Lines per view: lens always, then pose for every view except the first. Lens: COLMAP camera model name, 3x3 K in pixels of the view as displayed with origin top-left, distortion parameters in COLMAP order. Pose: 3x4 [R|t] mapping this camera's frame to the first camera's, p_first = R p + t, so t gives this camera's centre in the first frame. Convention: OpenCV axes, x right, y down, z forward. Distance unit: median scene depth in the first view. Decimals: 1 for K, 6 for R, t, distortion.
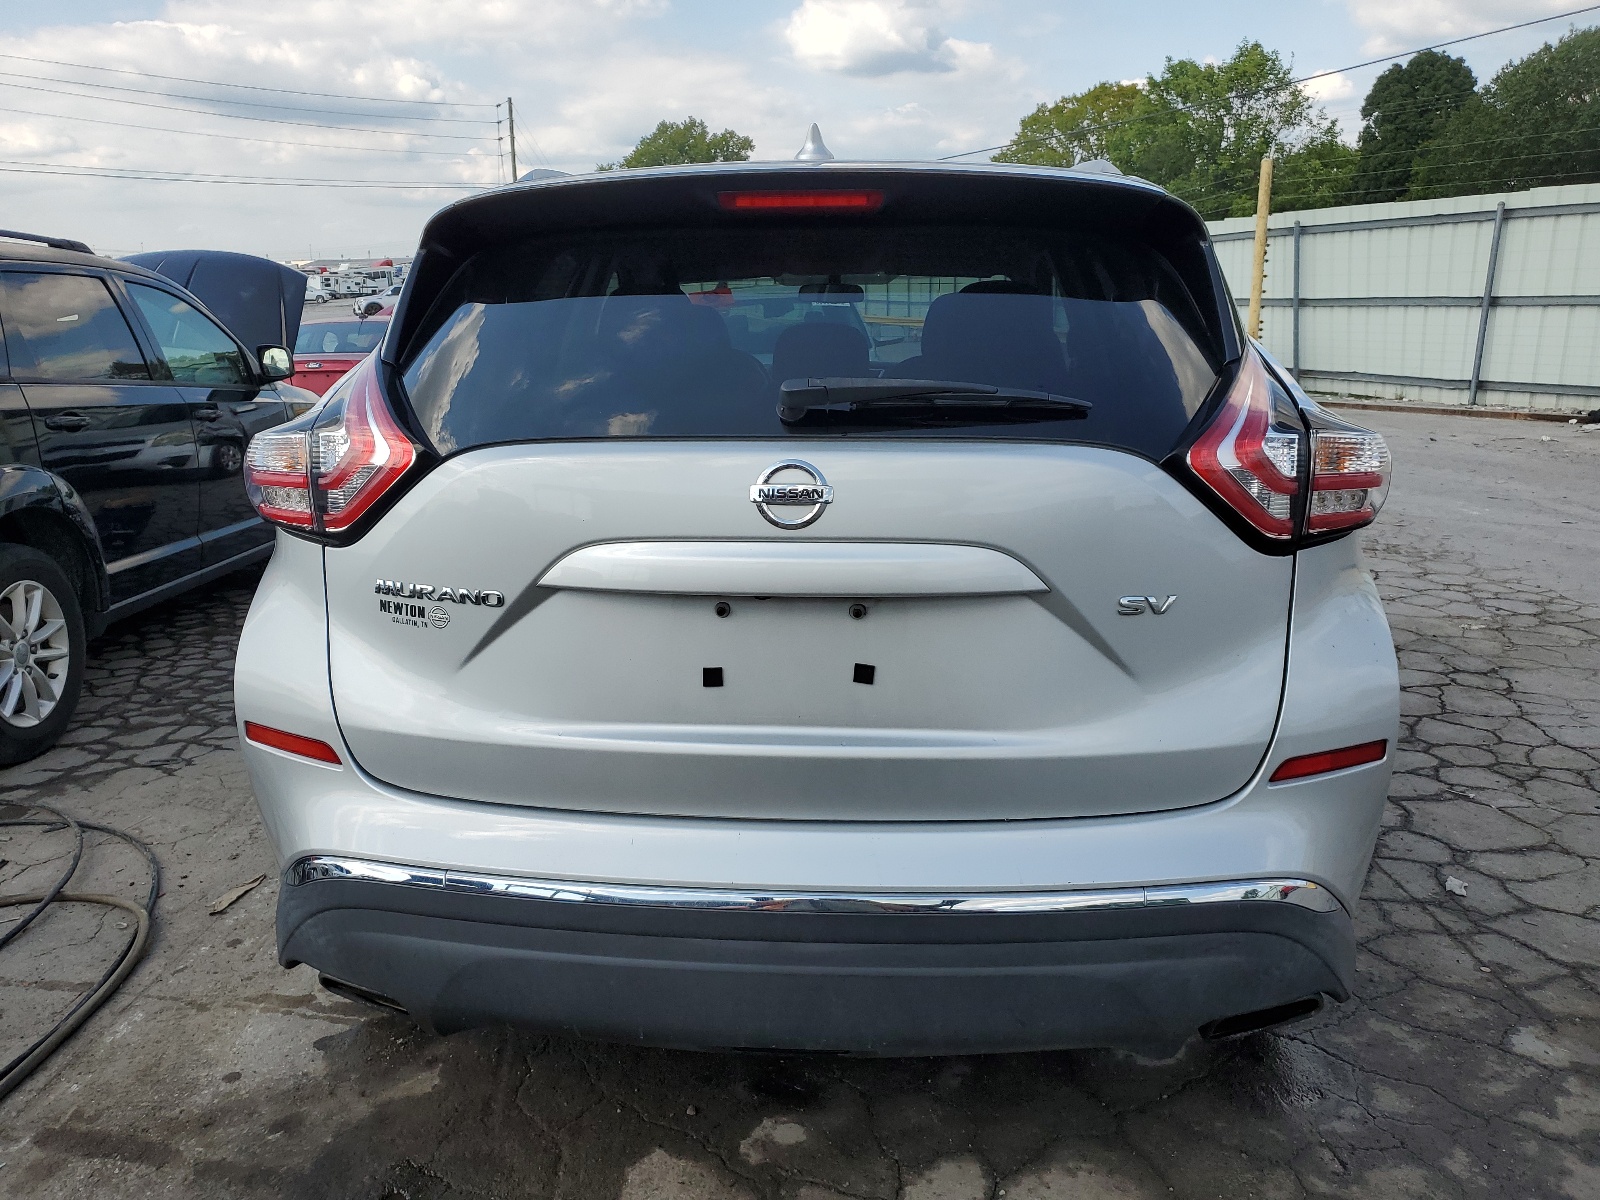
lens RADIAL K [[1222.0, 0, 795.7], [0, 1222.0, 605.3], [0, 0, 1]] dist [0.029376, -0.009318]
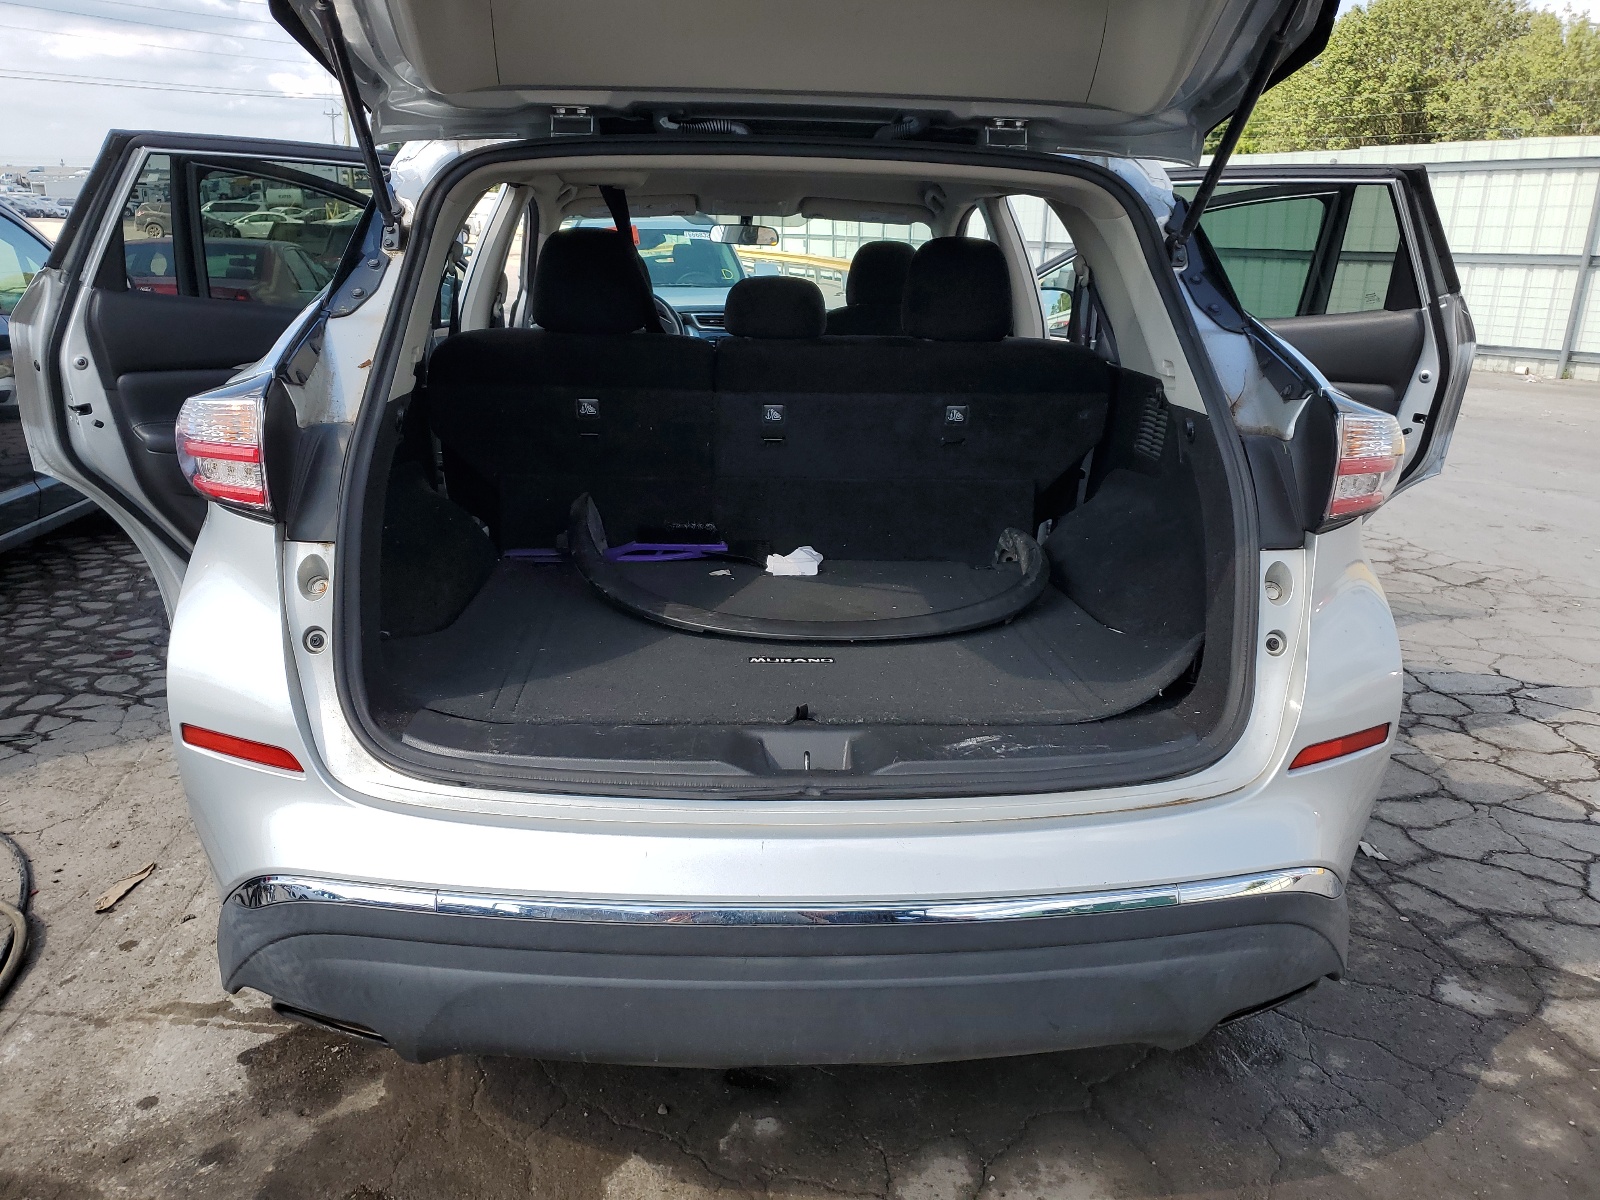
lens RADIAL K [[1222.0, 0, 803.5], [0, 1222.0, 594.6], [0, 0, 1]] dist [0.029376, -0.009318]
pose [[0.991688, -0.005067, 0.128564, -0.097040], [-0.000673, 0.999006, 0.044566, -0.031447], [-0.128662, -0.044282, 0.990699, 0.056796]]
